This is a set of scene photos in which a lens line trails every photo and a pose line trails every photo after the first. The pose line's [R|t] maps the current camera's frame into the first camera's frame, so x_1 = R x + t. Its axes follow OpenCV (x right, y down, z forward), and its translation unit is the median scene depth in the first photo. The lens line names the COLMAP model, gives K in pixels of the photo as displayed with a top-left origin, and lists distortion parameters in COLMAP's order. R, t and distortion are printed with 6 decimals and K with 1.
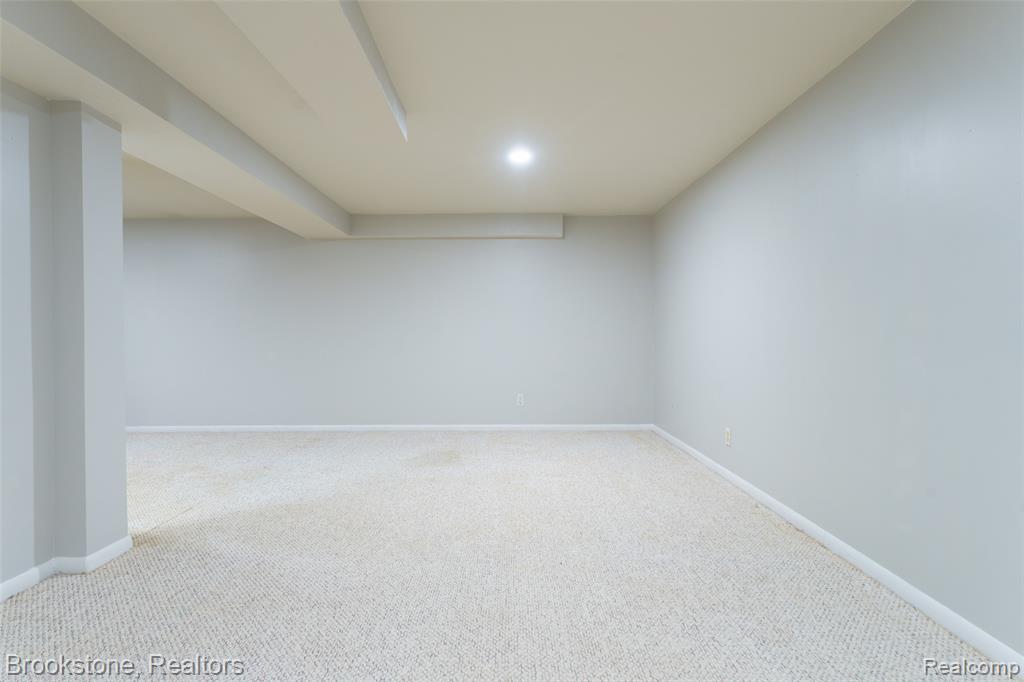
lens RADIAL K [[530.9, 0, 512.0], [0, 530.9, 341.0], [0, 0, 1]] dist [0.001642, -0.000681]
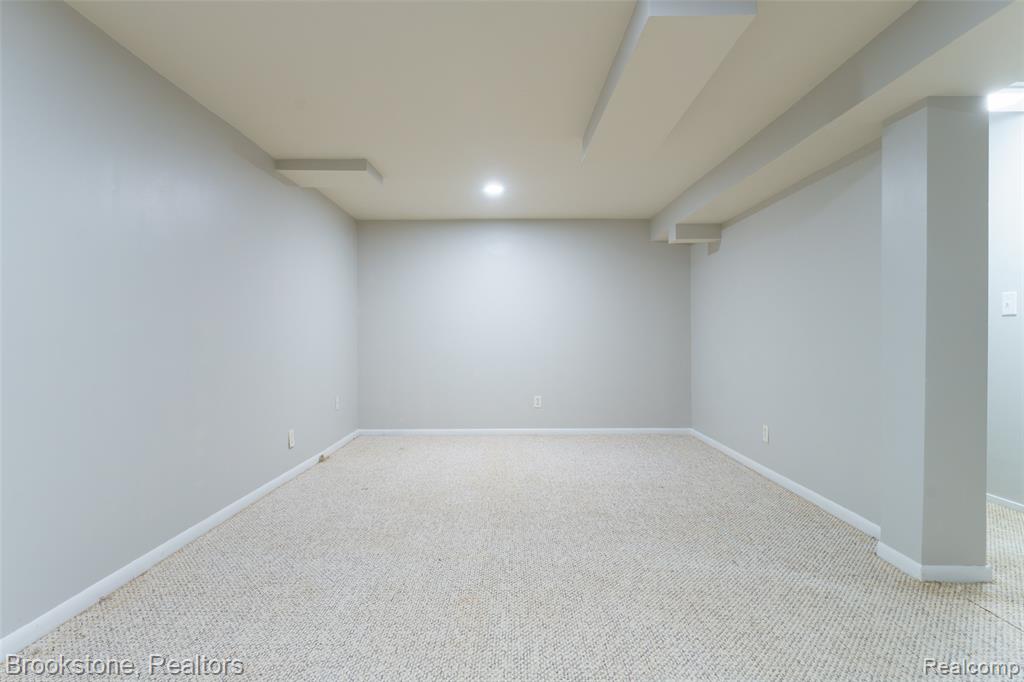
lens RADIAL K [[530.9, 0, 512.0], [0, 530.9, 341.0], [0, 0, 1]] dist [0.001642, -0.000681]
pose [[-0.999957, 0.007696, 0.005232, -0.057769], [0.007817, 0.999692, 0.023572, -0.031547], [-0.005049, 0.023612, -0.999708, 2.039350]]
